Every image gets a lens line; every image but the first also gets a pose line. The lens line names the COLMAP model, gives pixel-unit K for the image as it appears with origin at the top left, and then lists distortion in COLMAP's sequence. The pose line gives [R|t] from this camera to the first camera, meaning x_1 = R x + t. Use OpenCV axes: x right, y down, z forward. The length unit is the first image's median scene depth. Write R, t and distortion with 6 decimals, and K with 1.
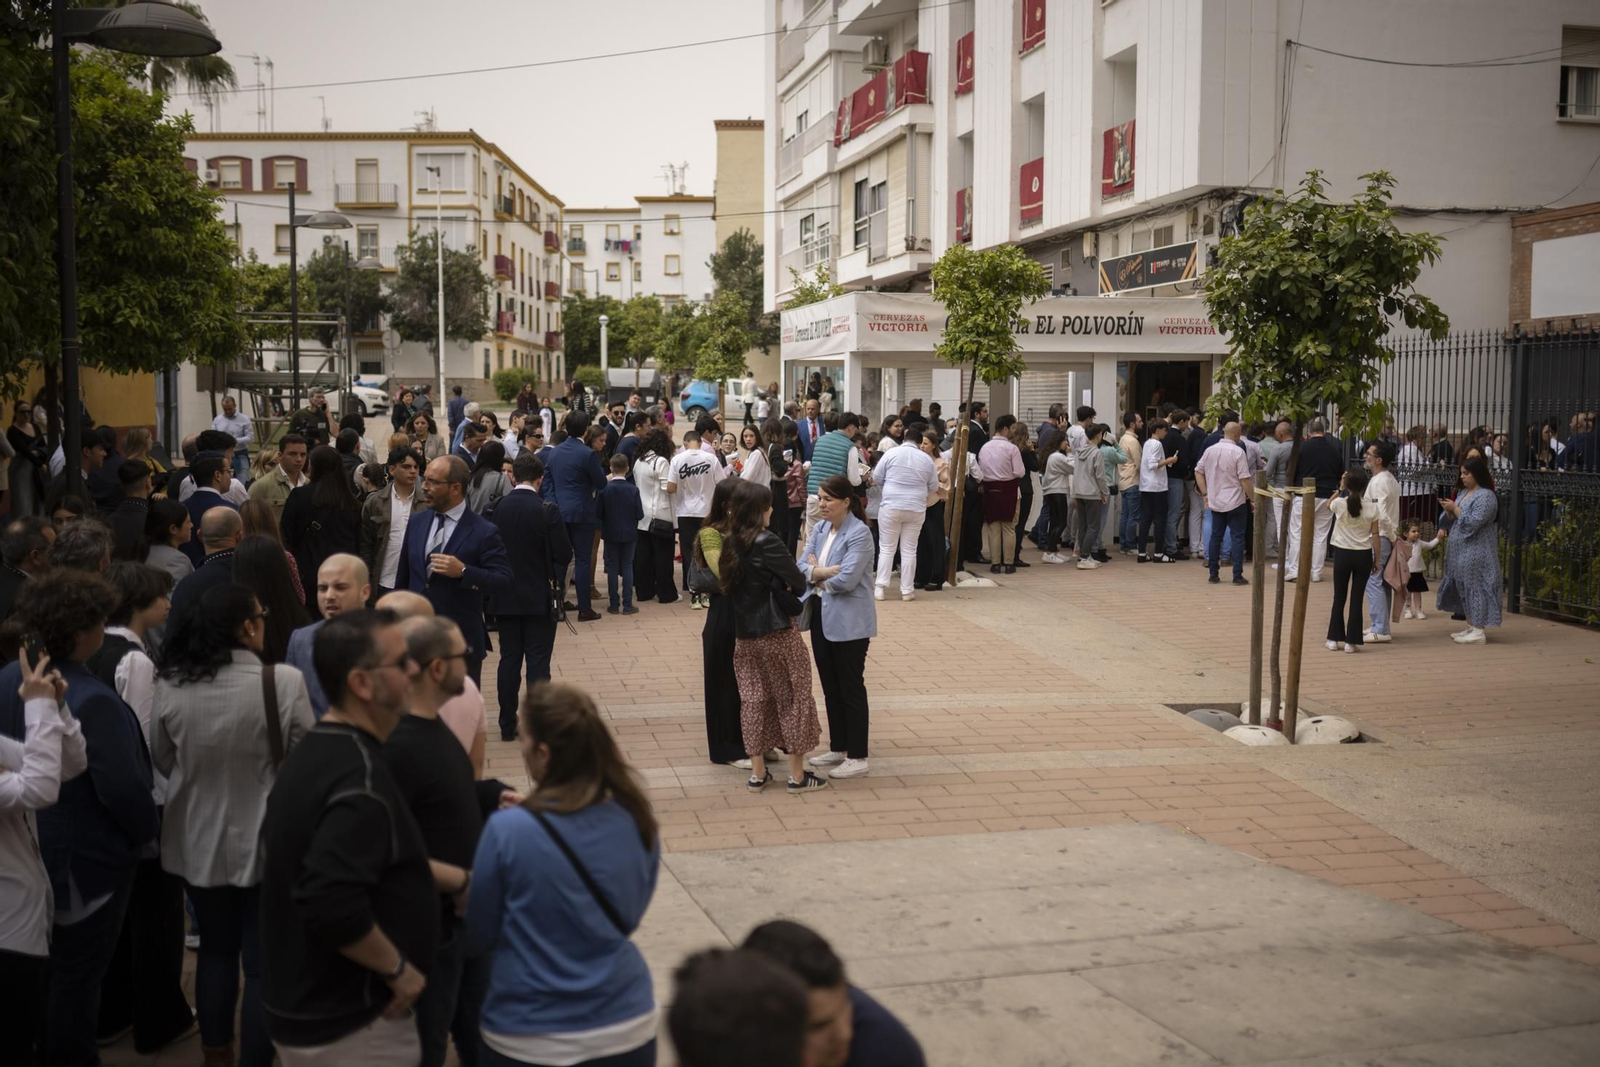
lens RADIAL K [[1483.2, 0, 793.0], [0, 1483.2, 535.9], [0, 0, 1]] dist [-0.029222, 0.009402]
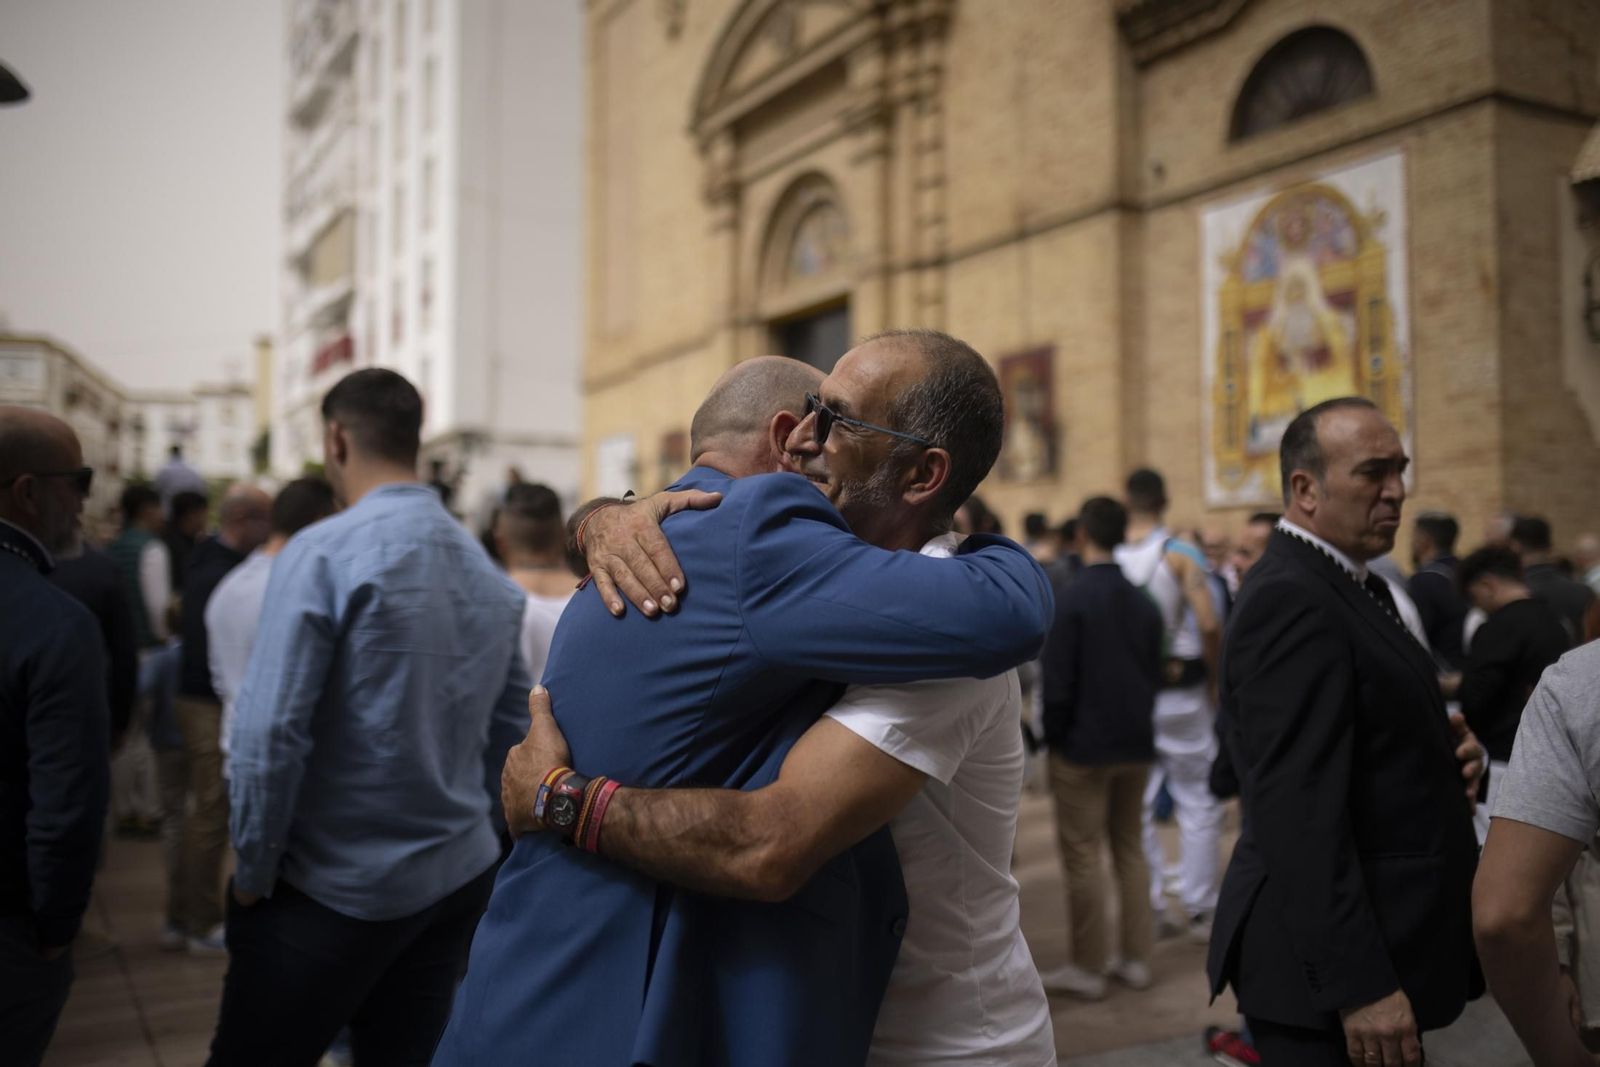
lens RADIAL K [[1535.0, 0, 774.9], [0, 1535.0, 532.2], [0, 0, 1]] dist [-0.108970, 0.373484]
pose [[0.968795, 0.003278, 0.247843, 0.060572], [0.027096, 0.992520, -0.119041, 0.056313], [-0.246379, 0.122042, 0.961459, -0.370689]]
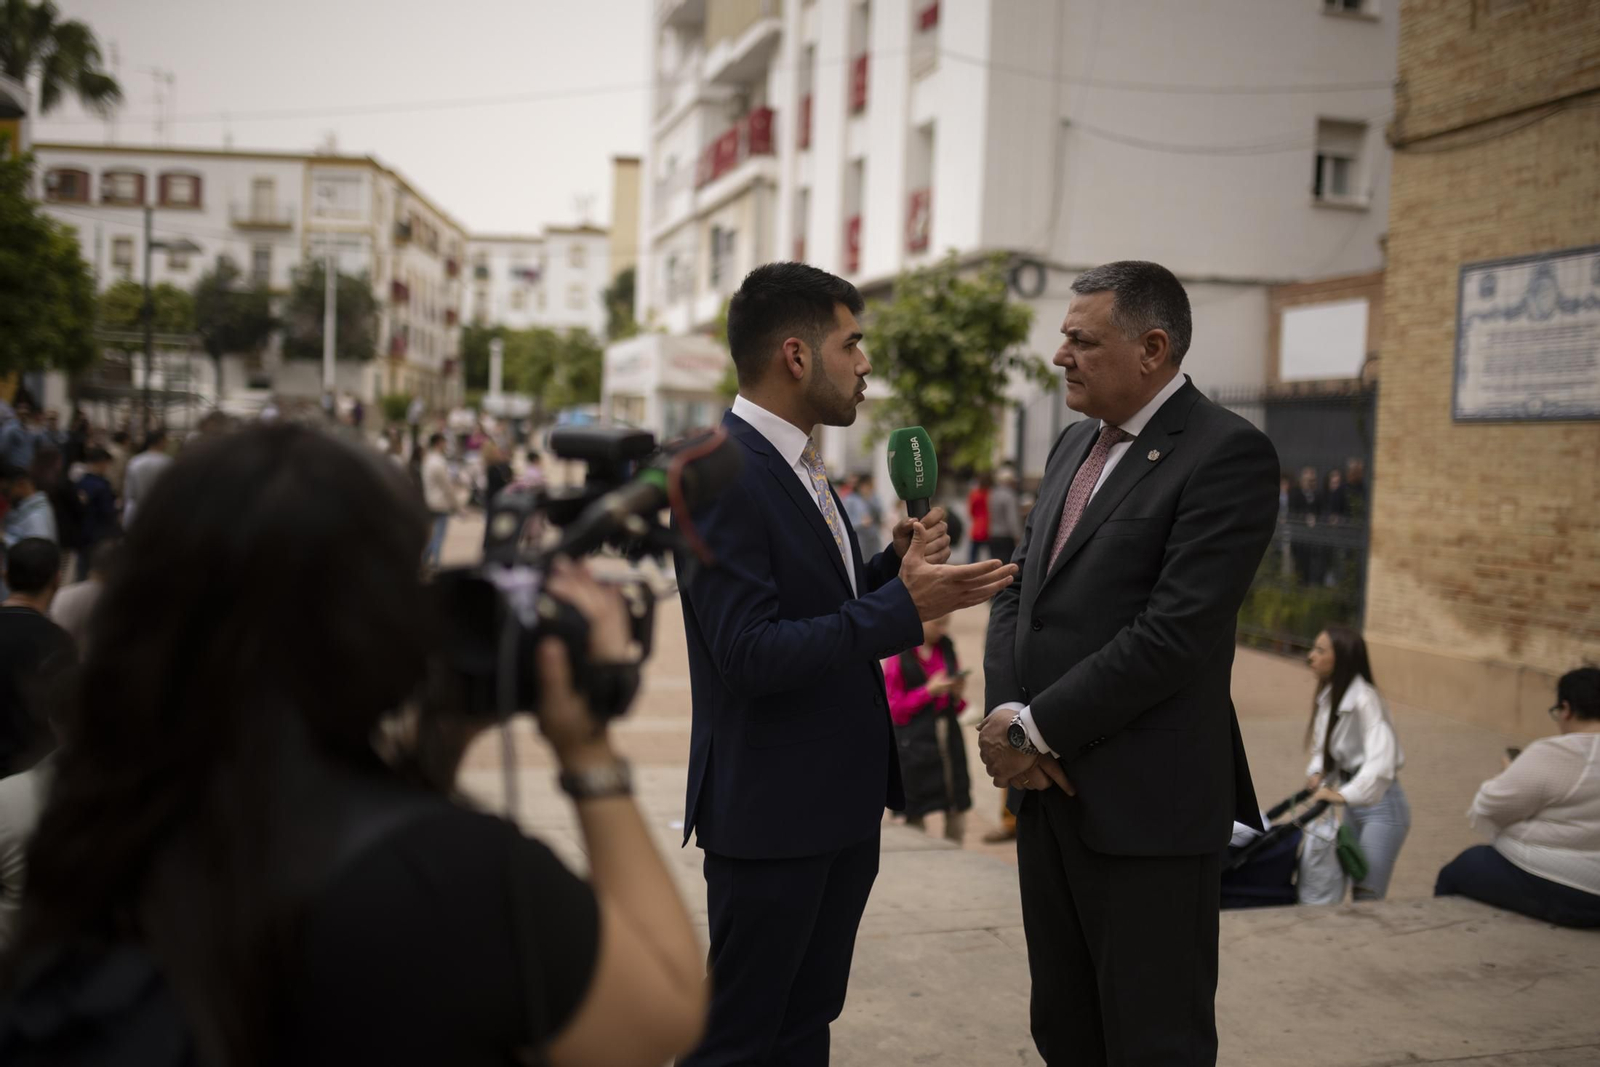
lens RADIAL K [[1520.7, 0, 784.6], [0, 1520.7, 545.5], [0, 0, 1]] dist [-0.053489, 0.089212]
pose [[0.998384, 0.033589, 0.045848, 0.028138], [-0.032638, 0.999240, -0.021322, 0.004372], [-0.046530, 0.019791, 0.998721, -0.038041]]
